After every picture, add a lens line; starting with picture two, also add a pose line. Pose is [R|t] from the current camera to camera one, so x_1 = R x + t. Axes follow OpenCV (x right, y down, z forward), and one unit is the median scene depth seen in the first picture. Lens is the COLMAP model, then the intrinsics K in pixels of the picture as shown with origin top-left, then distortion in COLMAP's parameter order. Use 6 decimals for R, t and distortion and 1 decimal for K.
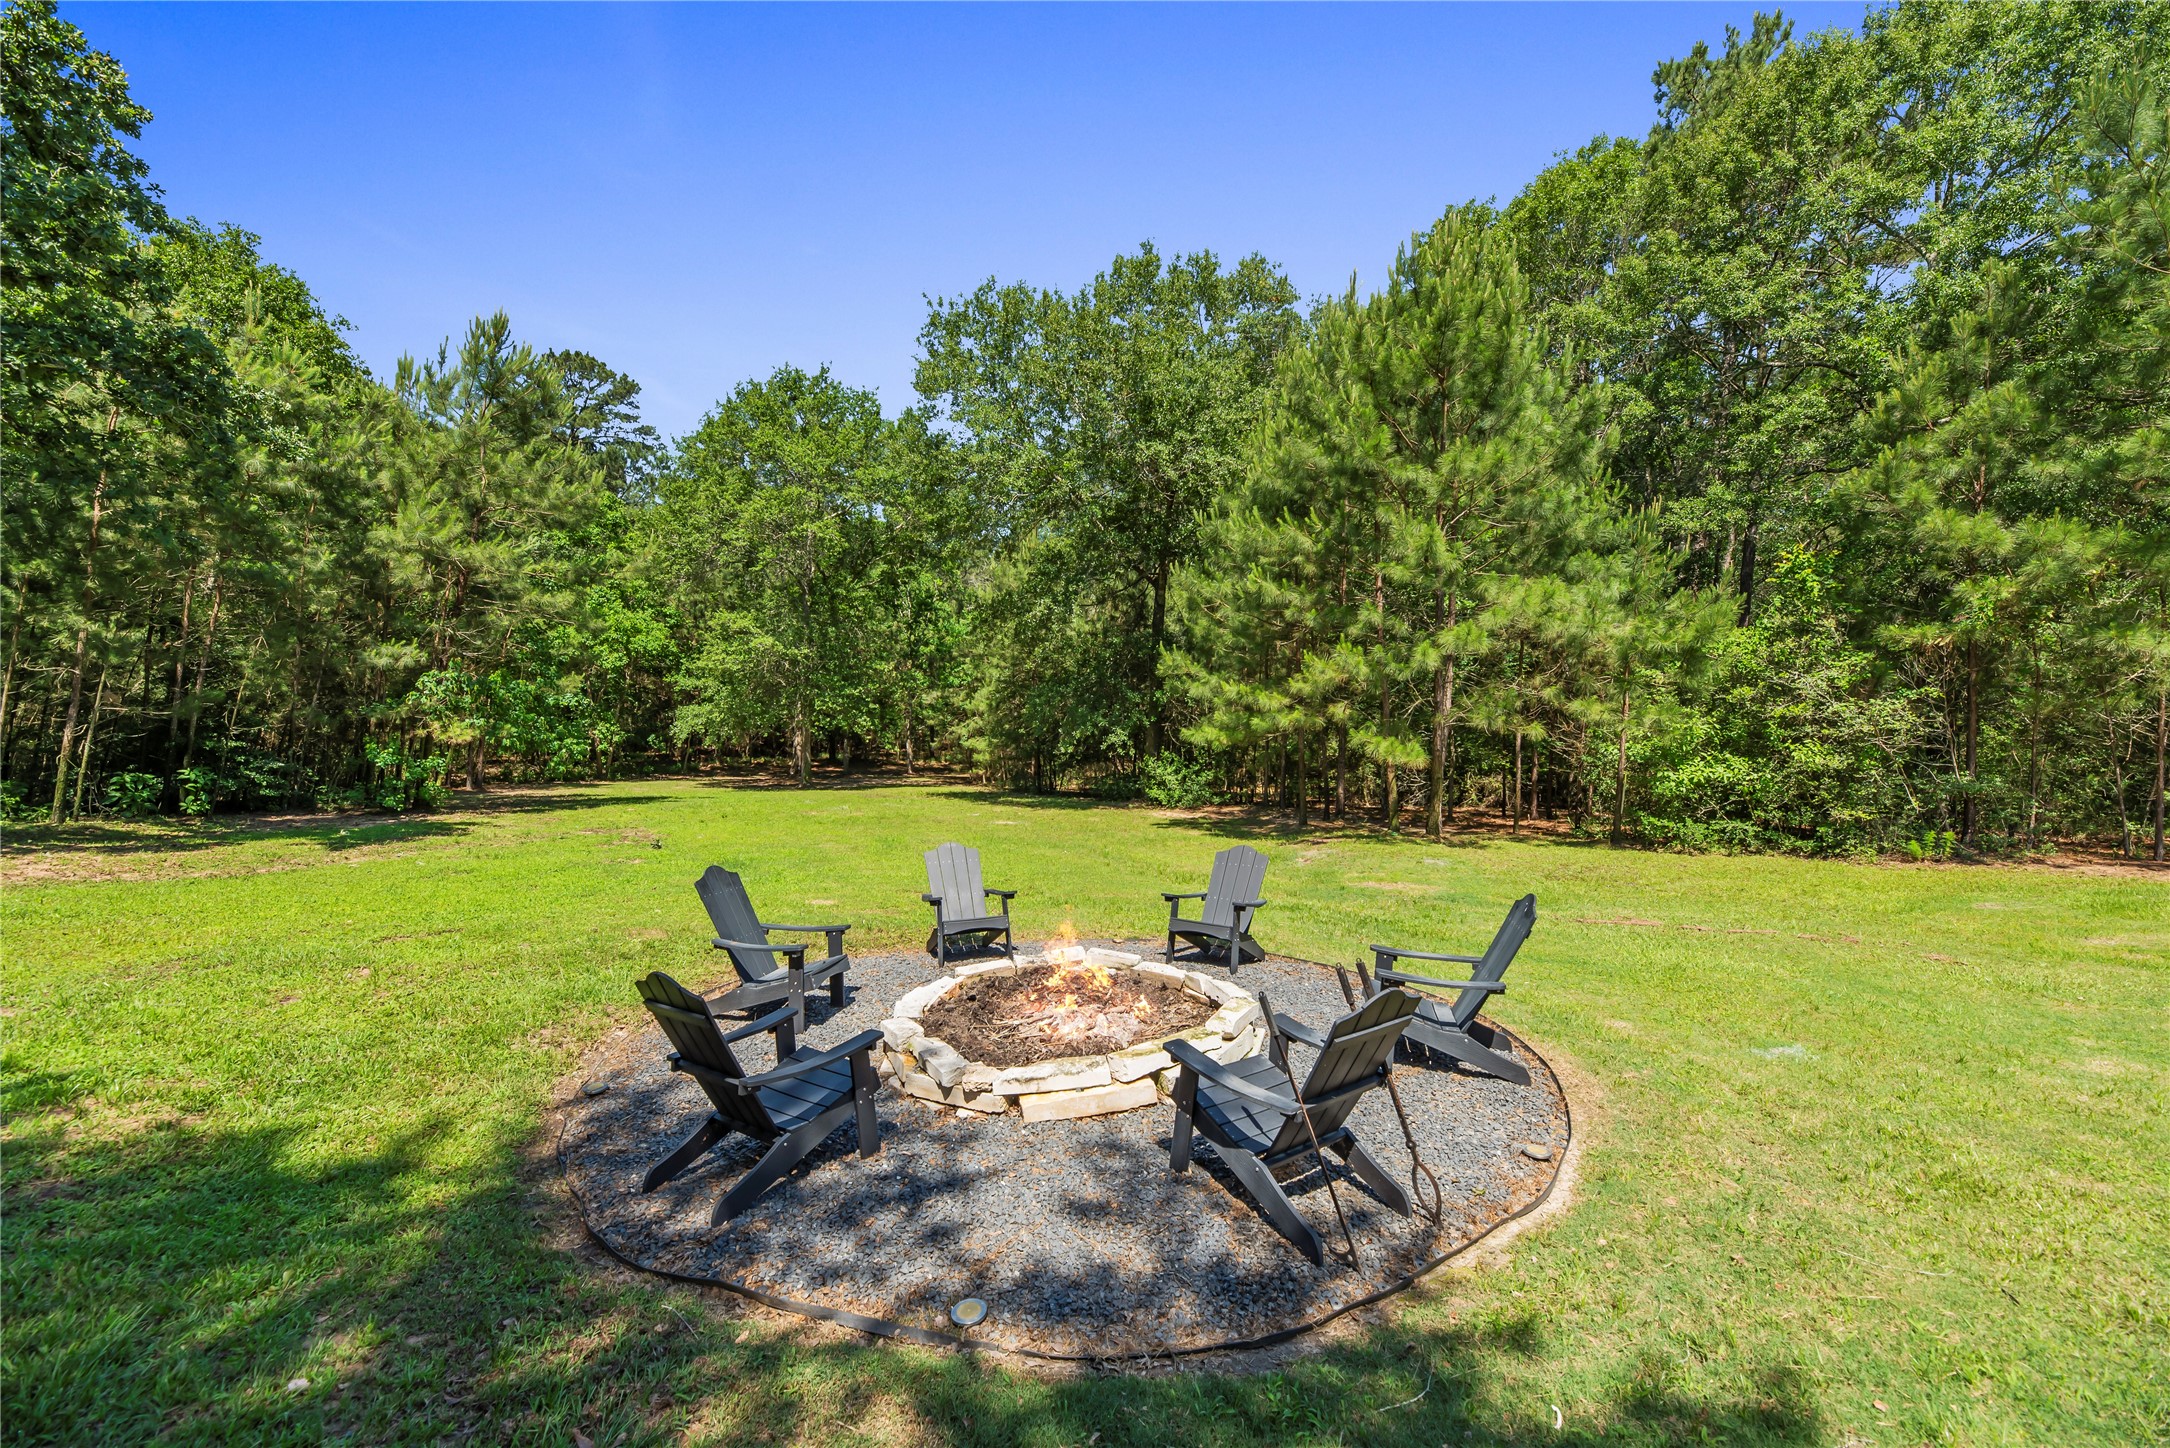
lens RADIAL K [[871.4, 0, 1094.2], [0, 871.4, 724.4], [0, 0, 1]] dist [0.000044, 0.000049]
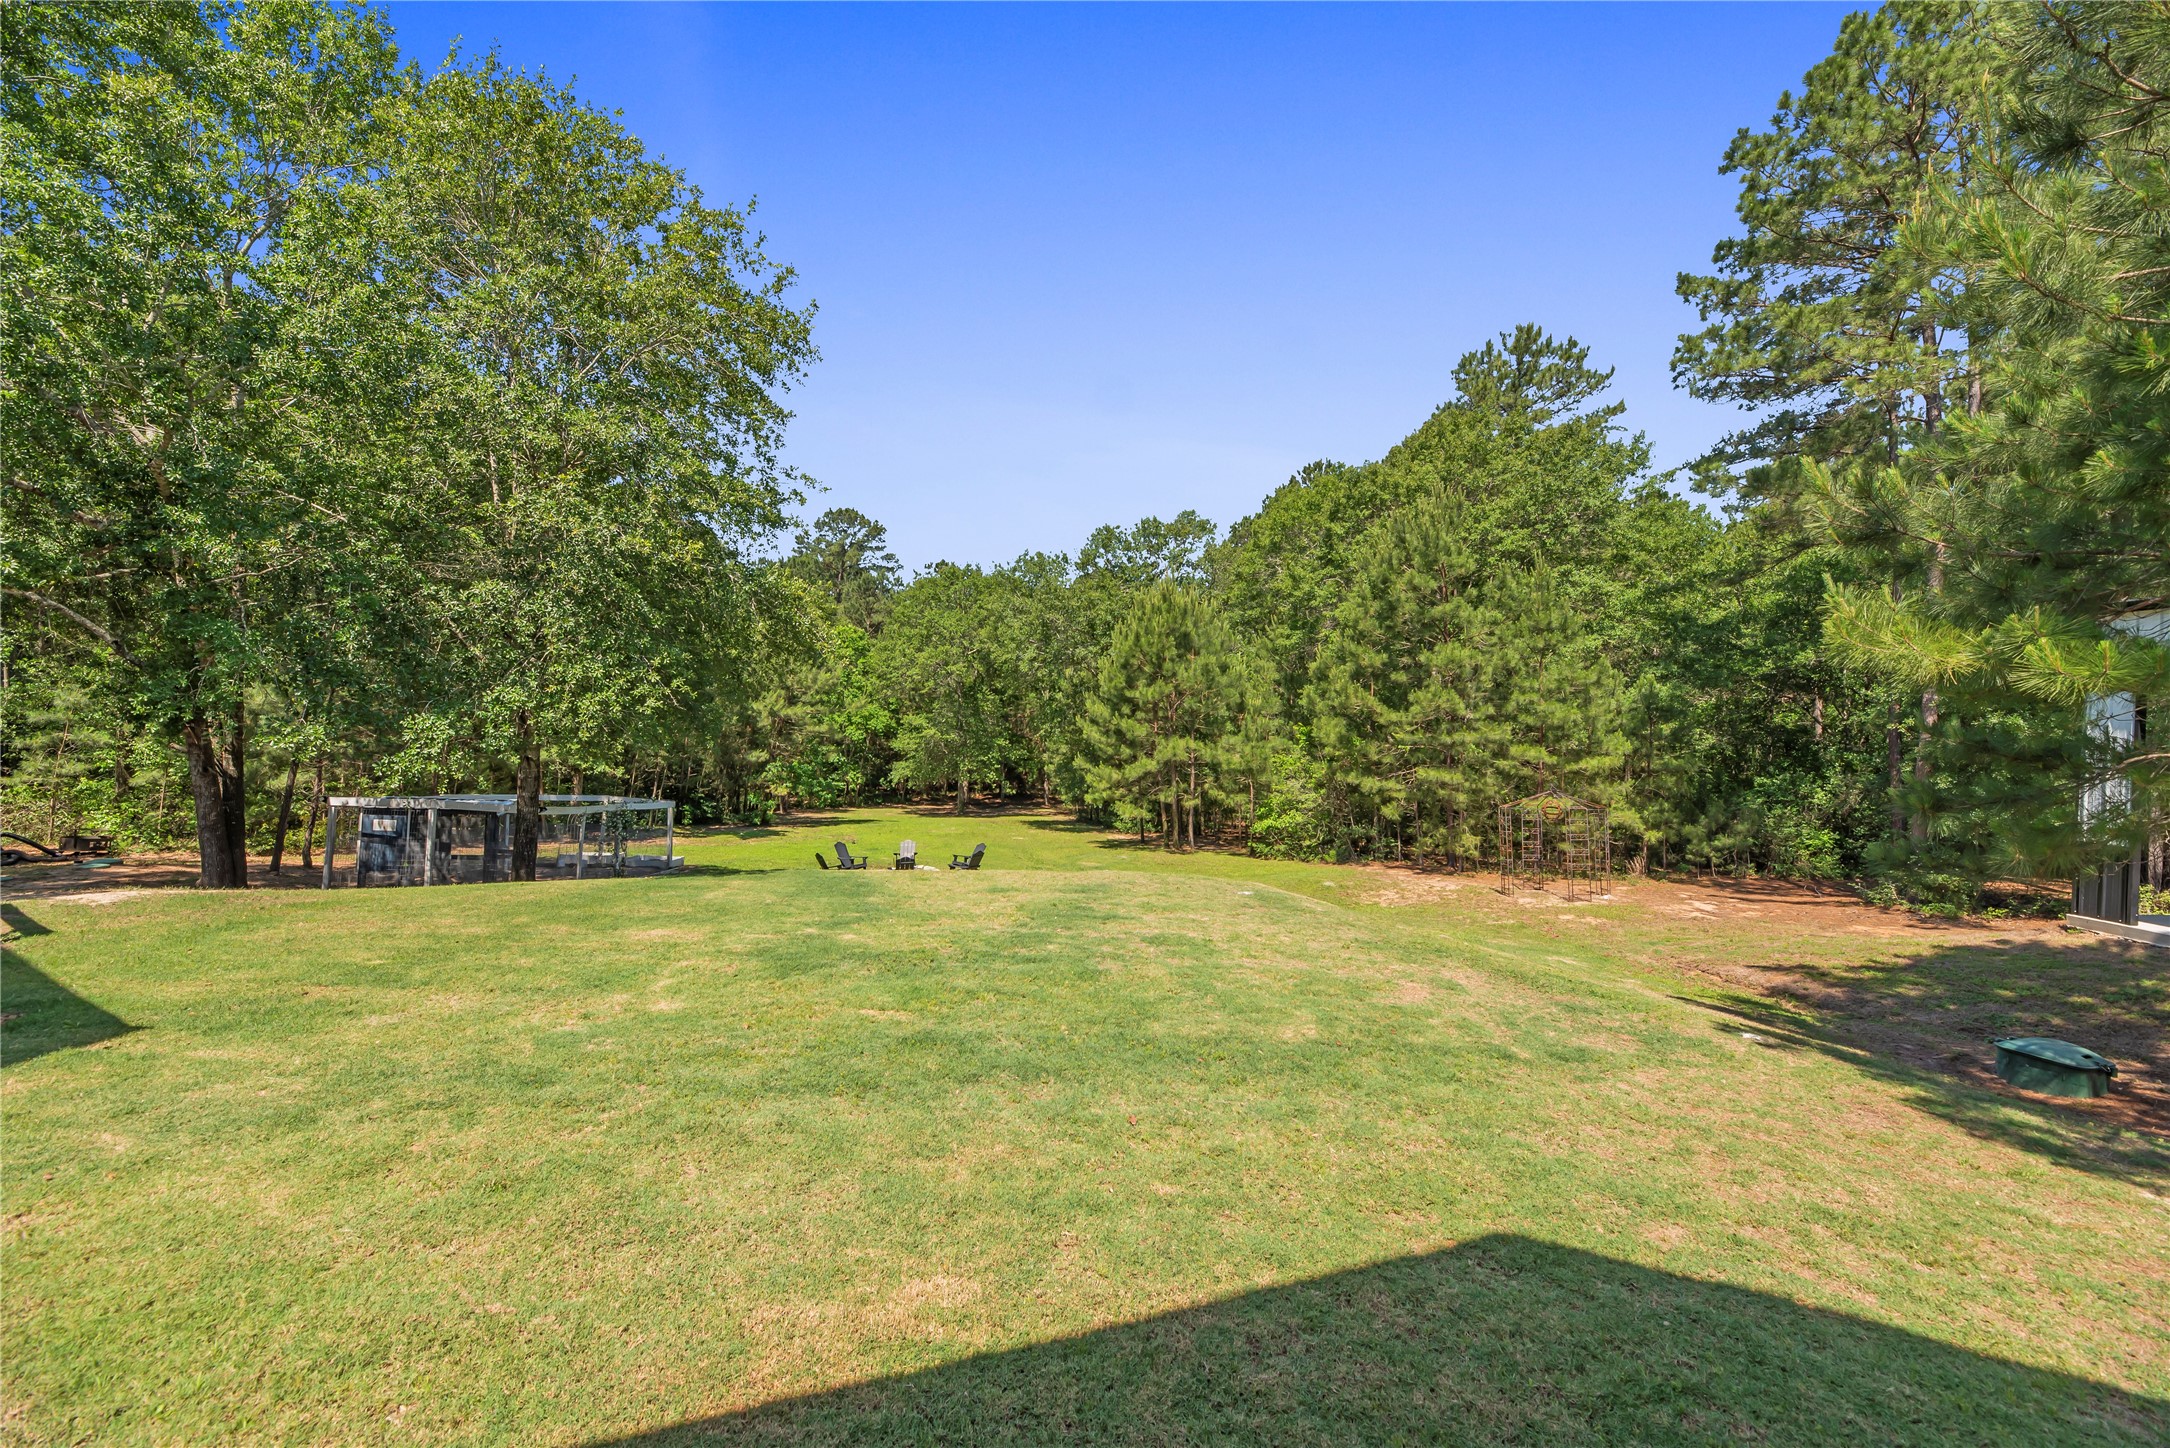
lens RADIAL K [[871.4, 0, 1081.9], [0, 871.4, 718.4], [0, 0, 1]] dist [0.000044, 0.000049]
pose [[0.960457, -0.007089, -0.278339, 0.406123], [-0.002371, 0.999431, -0.033635, -0.065142], [0.278420, 0.032965, 0.959894, -0.600228]]
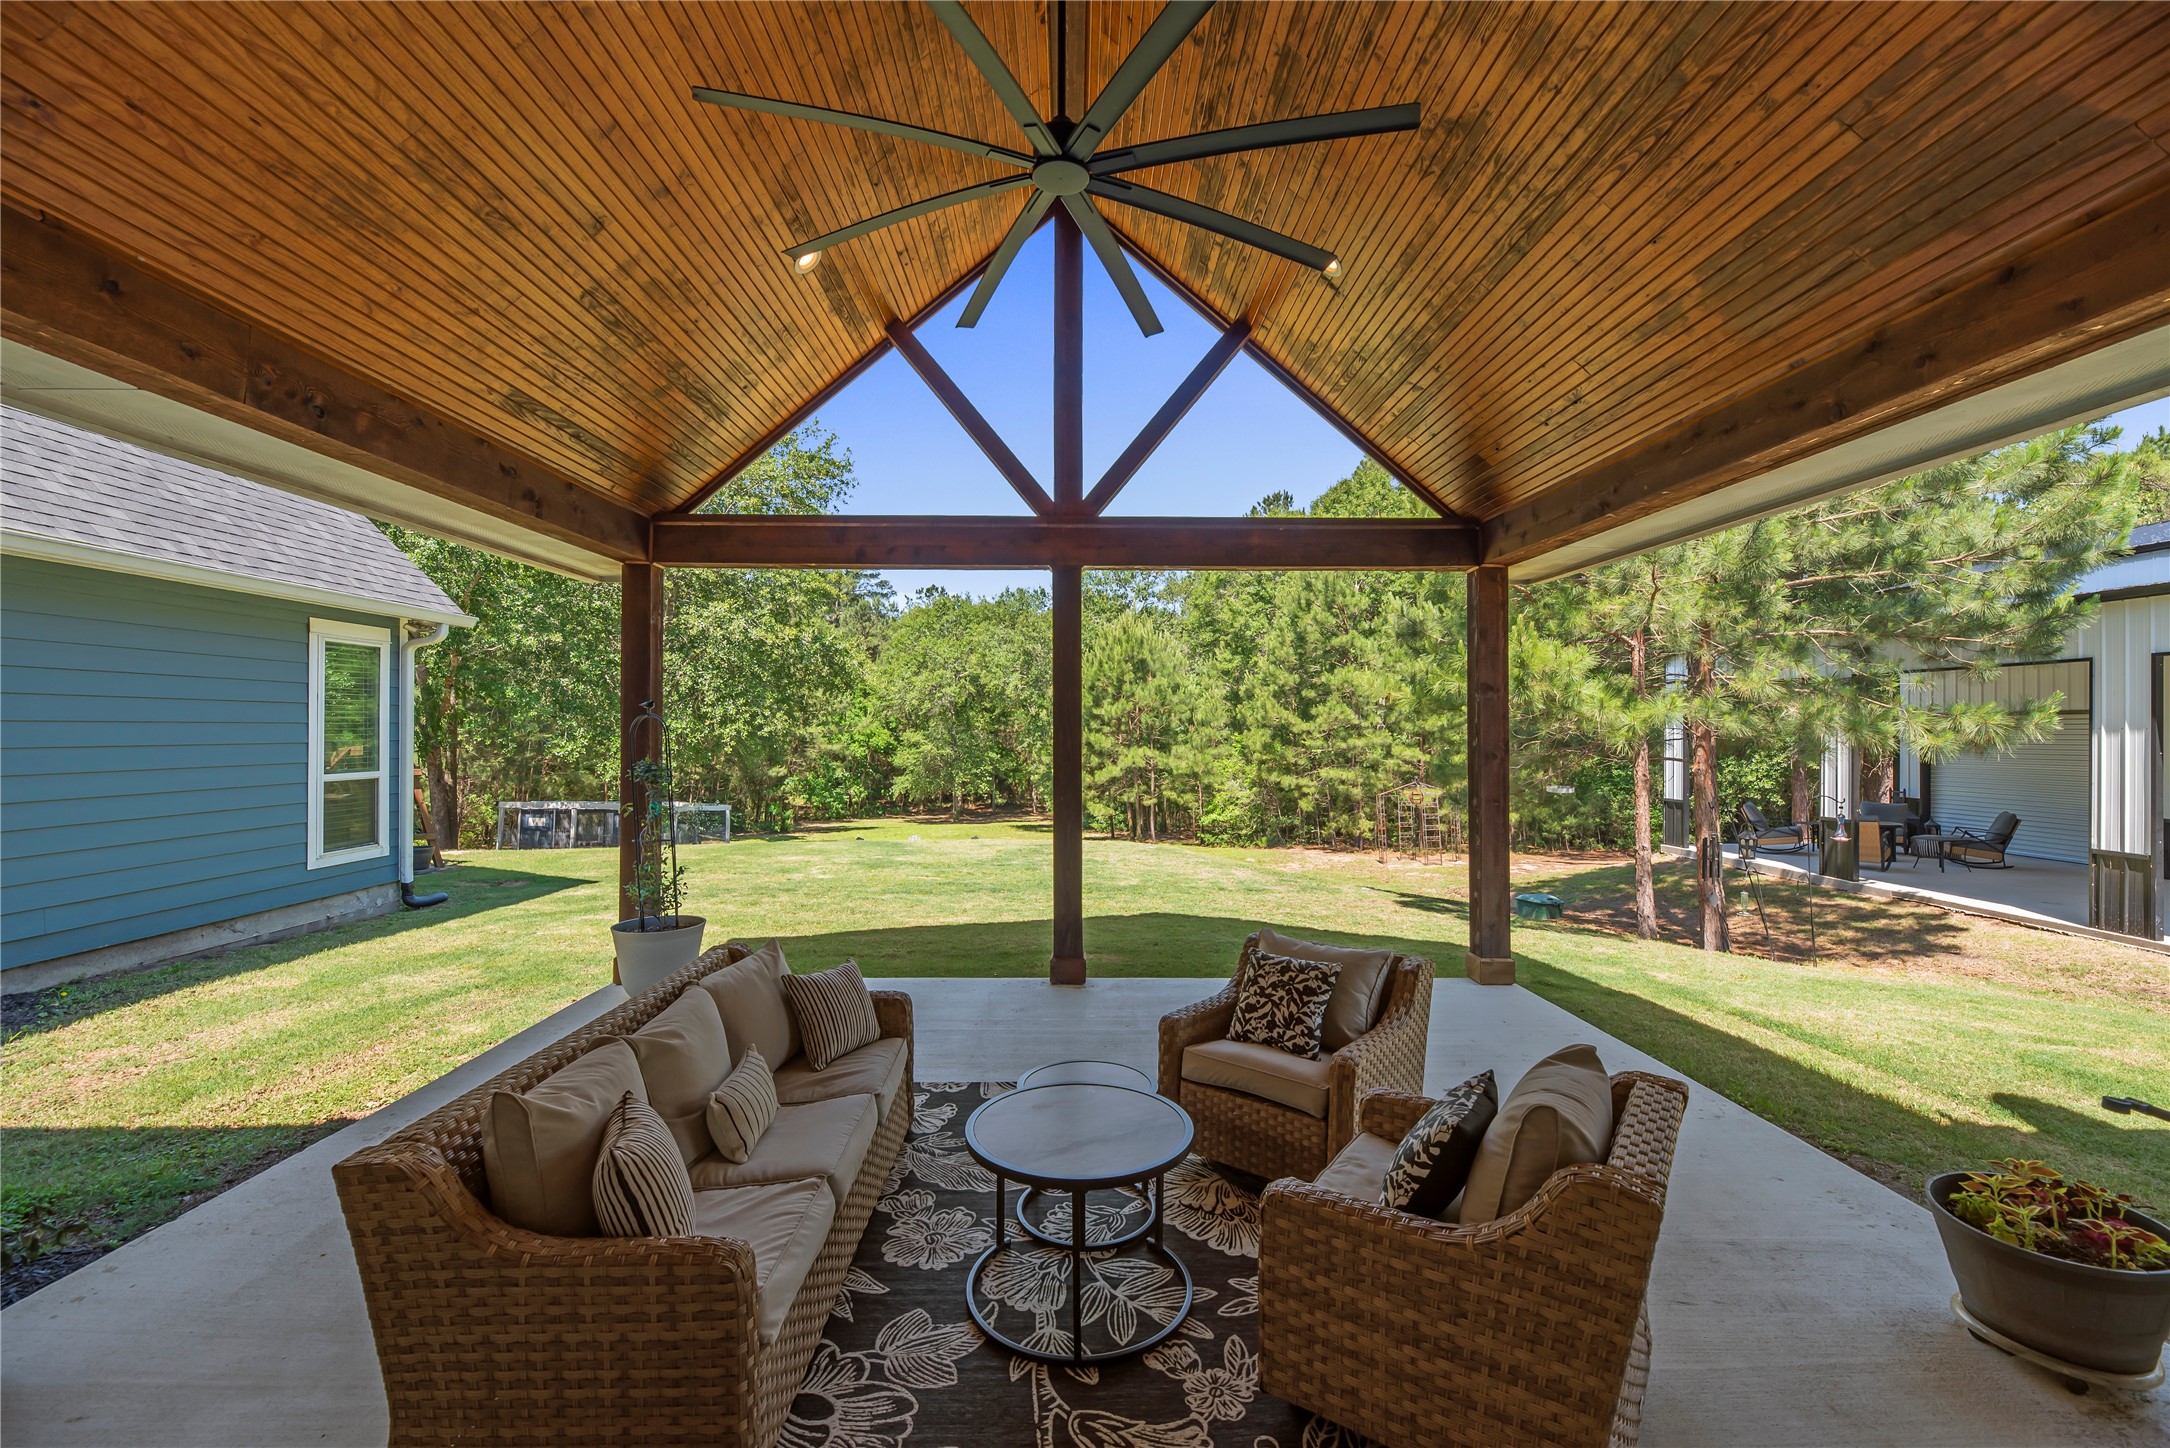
lens RADIAL K [[871.4, 0, 1082.4], [0, 871.4, 730.8], [0, 0, 1]] dist [0.000044, 0.000049]
pose [[0.962614, -0.026829, -0.269544, 0.489530], [0.017909, 0.999209, -0.035498, -0.058356], [0.270284, 0.029344, 0.962333, -0.793461]]
